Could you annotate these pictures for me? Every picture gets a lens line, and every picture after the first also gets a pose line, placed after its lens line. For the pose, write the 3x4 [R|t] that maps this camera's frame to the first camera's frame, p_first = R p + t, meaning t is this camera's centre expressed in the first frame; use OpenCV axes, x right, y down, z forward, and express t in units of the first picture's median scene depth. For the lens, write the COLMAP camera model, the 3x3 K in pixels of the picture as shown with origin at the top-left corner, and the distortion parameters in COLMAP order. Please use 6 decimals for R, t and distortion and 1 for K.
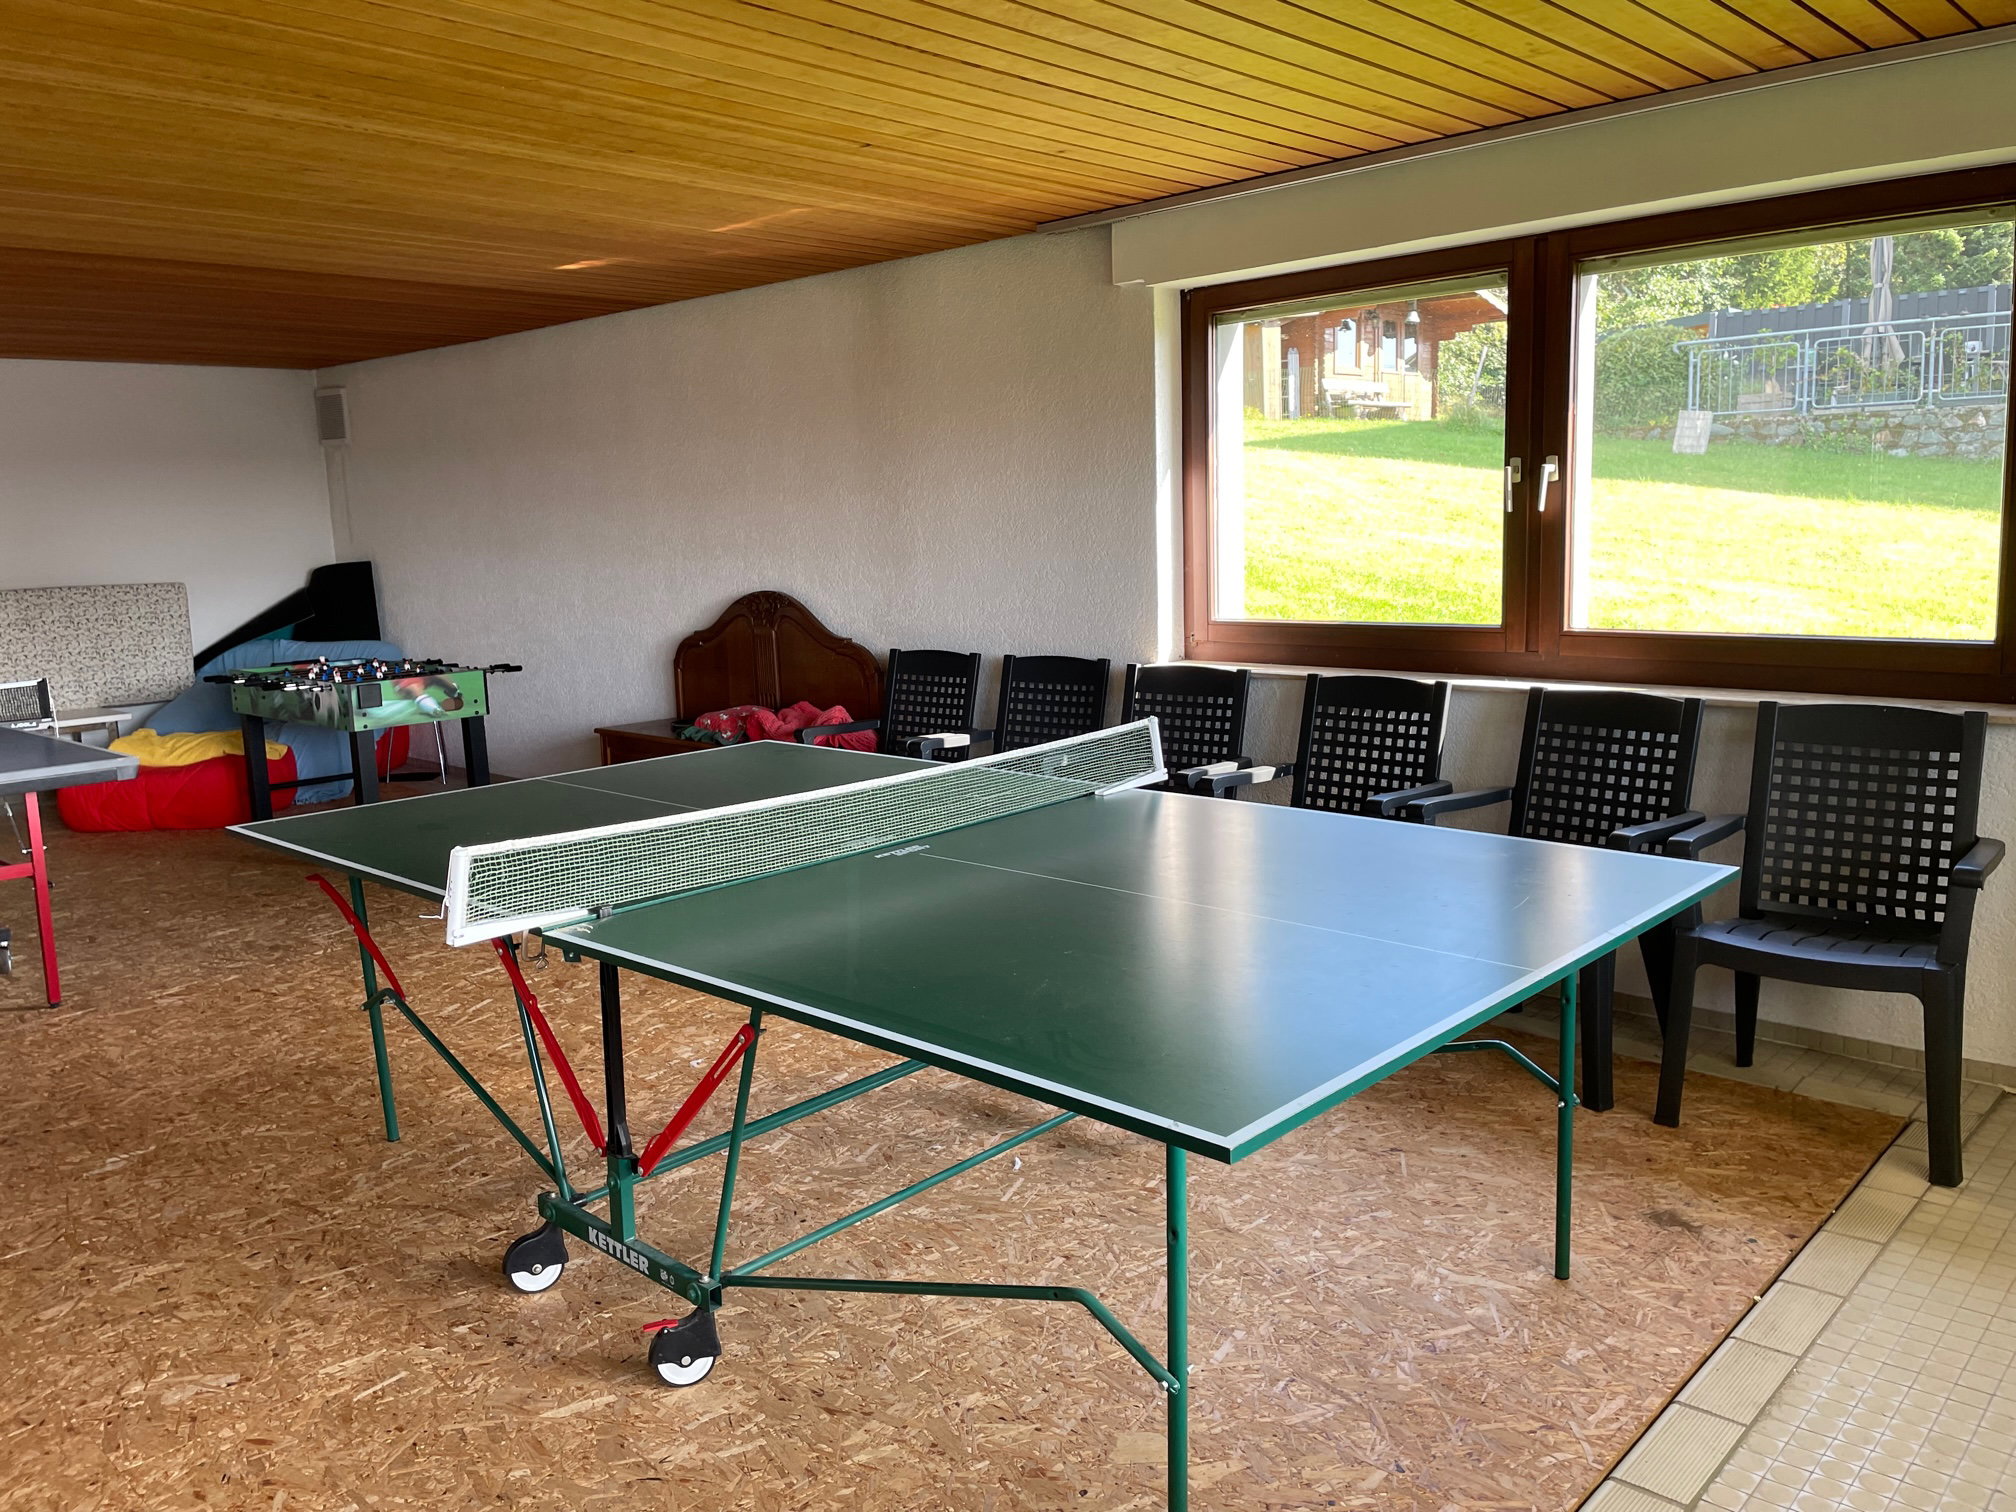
lens RADIAL K [[1508.6, 0, 1016.8], [0, 1508.6, 721.1], [0, 0, 1]] dist [0.100061, -0.129743]
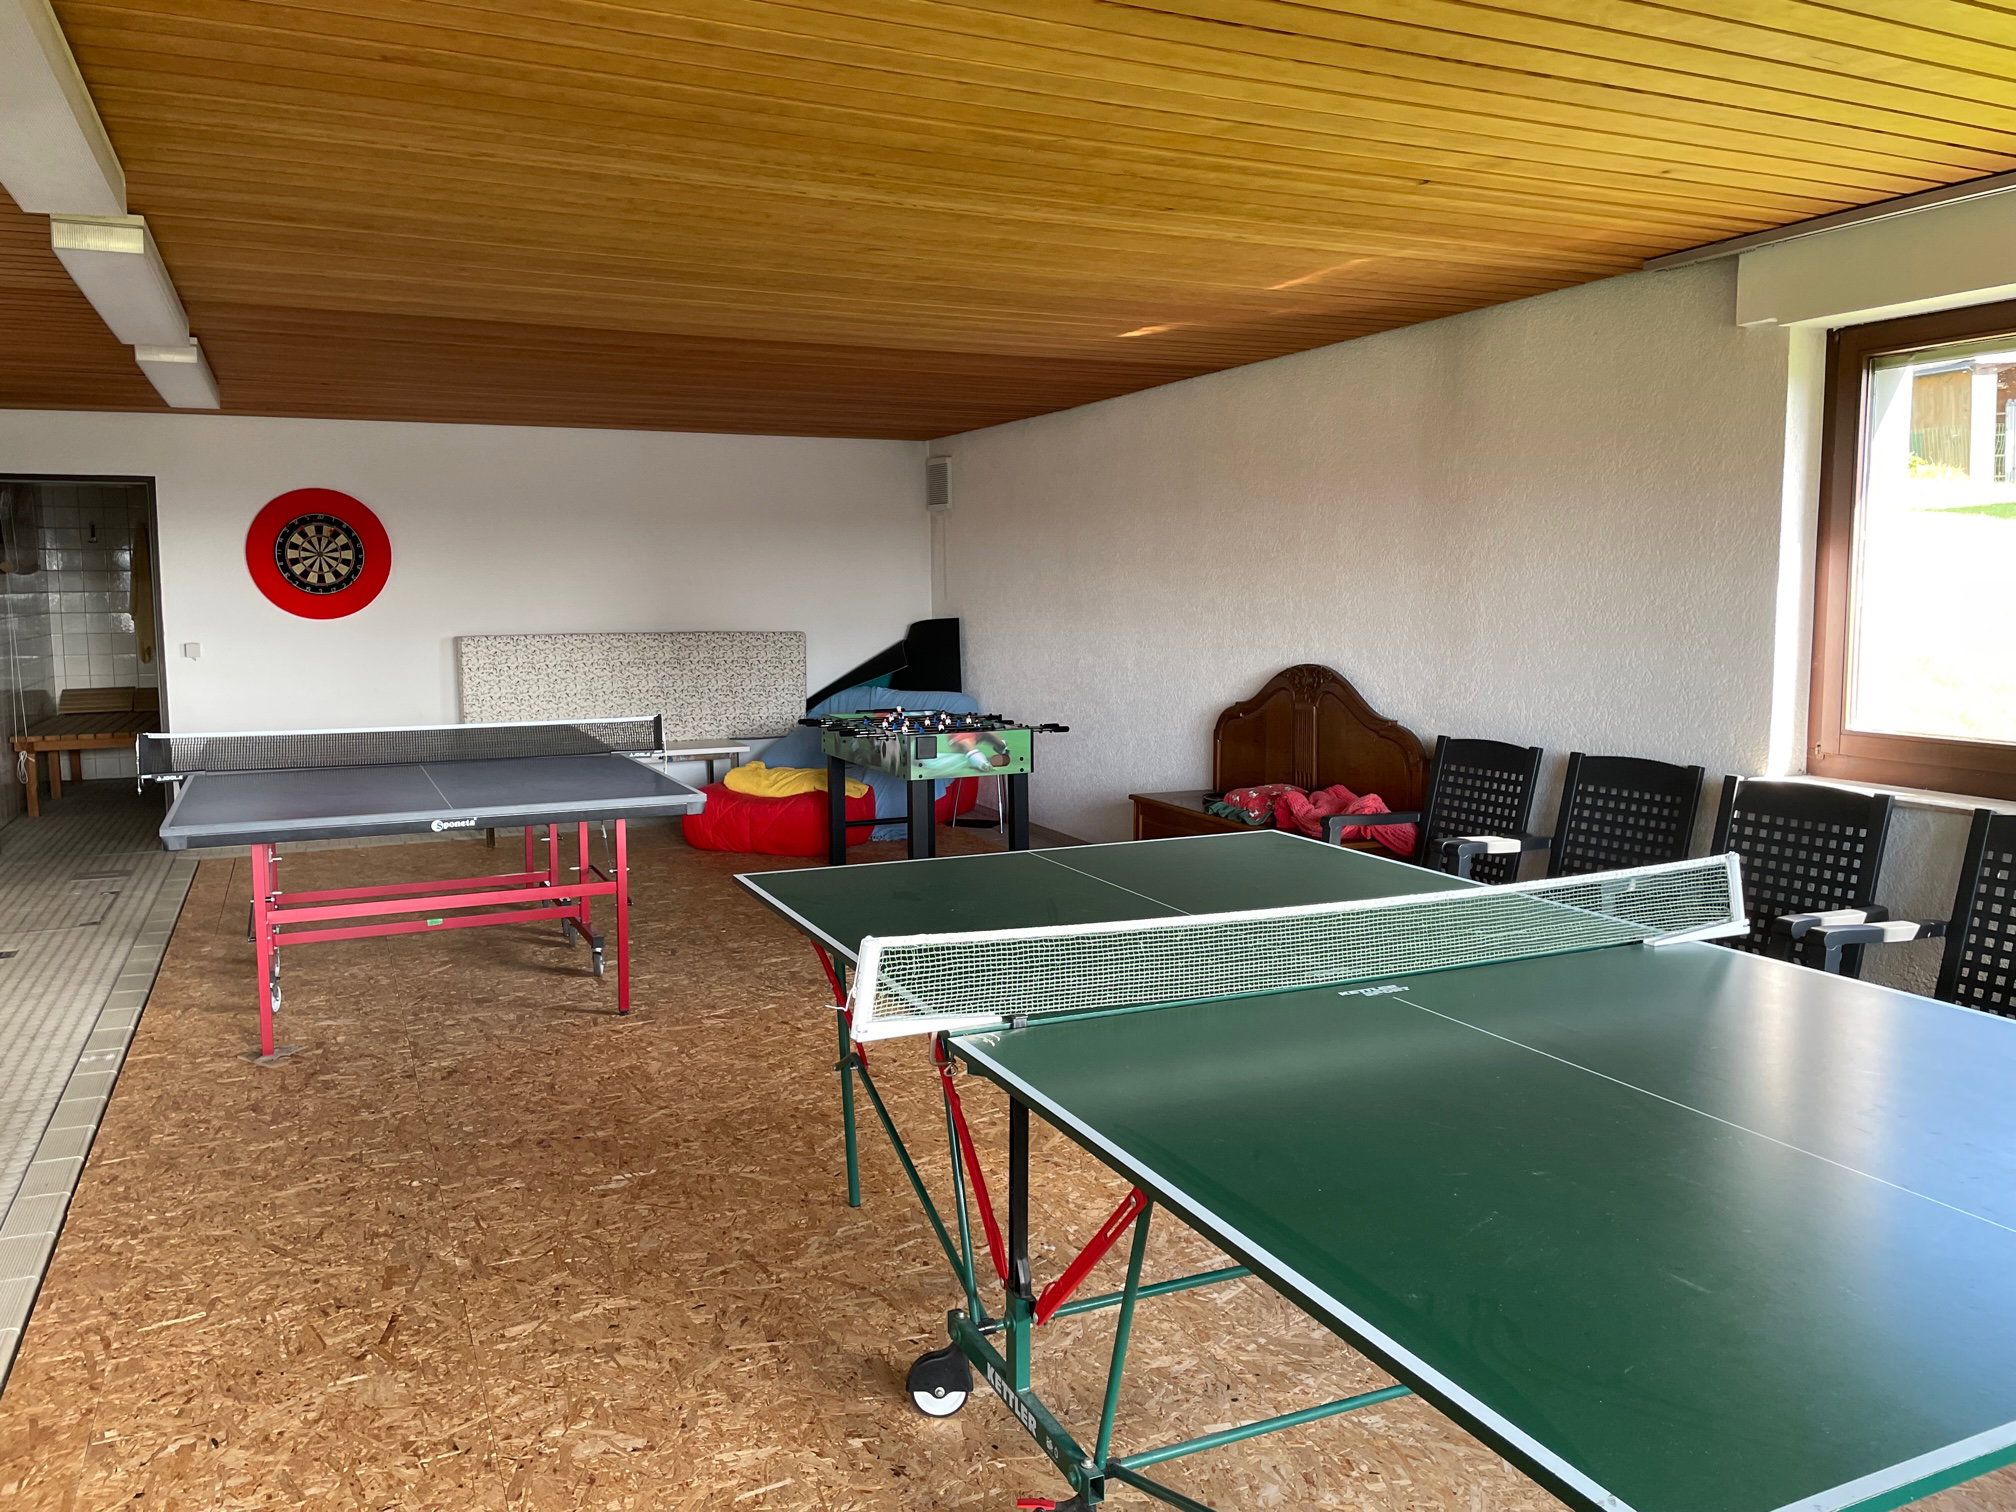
lens RADIAL K [[1508.6, 0, 1016.8], [0, 1508.6, 721.1], [0, 0, 1]] dist [0.100061, -0.129743]
pose [[0.922965, 0.063029, -0.379688, 0.039456], [-0.078194, 0.996634, -0.024633, -0.020414], [0.376857, 0.052425, 0.924787, 0.092324]]
